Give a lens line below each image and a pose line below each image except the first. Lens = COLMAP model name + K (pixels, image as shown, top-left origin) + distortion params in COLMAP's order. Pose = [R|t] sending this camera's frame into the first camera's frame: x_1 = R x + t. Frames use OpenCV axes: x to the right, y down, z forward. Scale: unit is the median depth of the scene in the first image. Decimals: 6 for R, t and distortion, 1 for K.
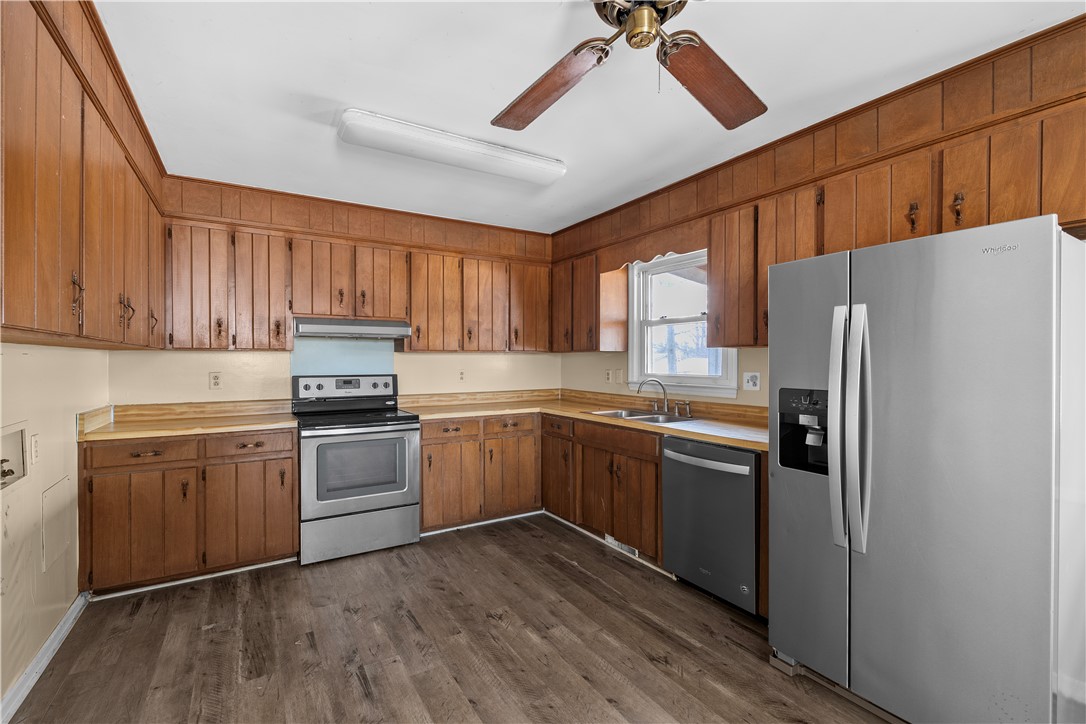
lens RADIAL K [[478.6, 0, 539.3], [0, 478.6, 364.1], [0, 0, 1]] dist [-0.004229, 0.000295]
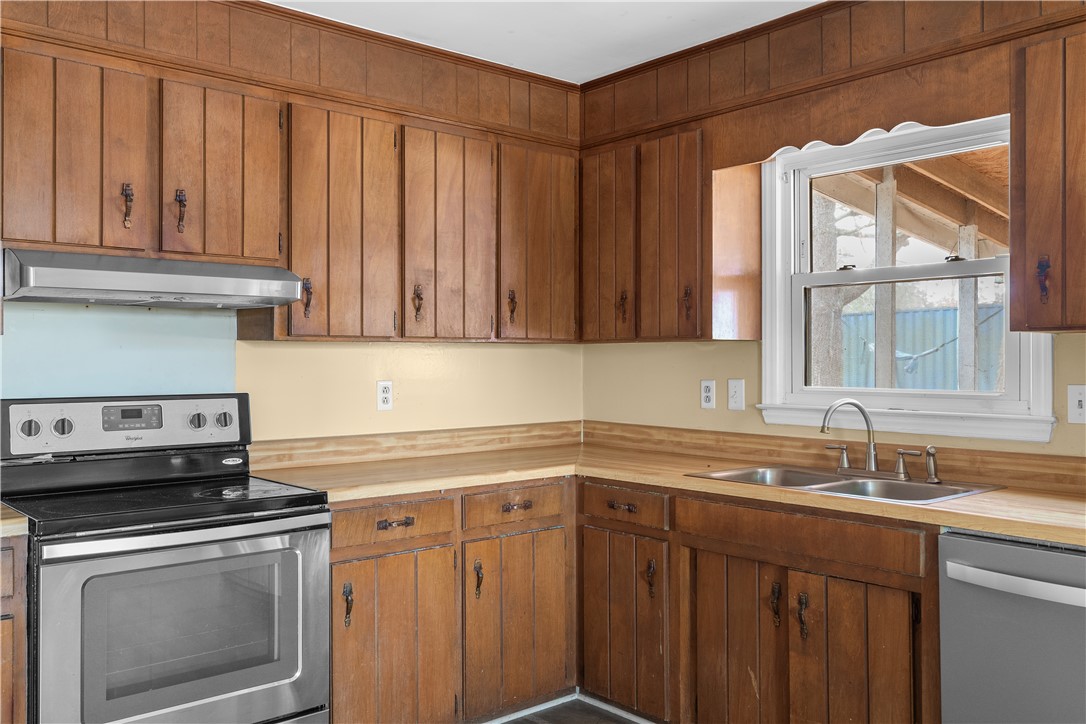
lens RADIAL K [[903.3, 0, 546.0], [0, 903.3, 353.6], [0, 0, 1]] dist [-0.008476, 0.019804]
pose [[0.986740, 0.000391, 0.162307, -0.195616], [0.002084, 0.999884, -0.015080, -0.001160], [-0.162294, 0.015218, 0.986625, 0.200521]]
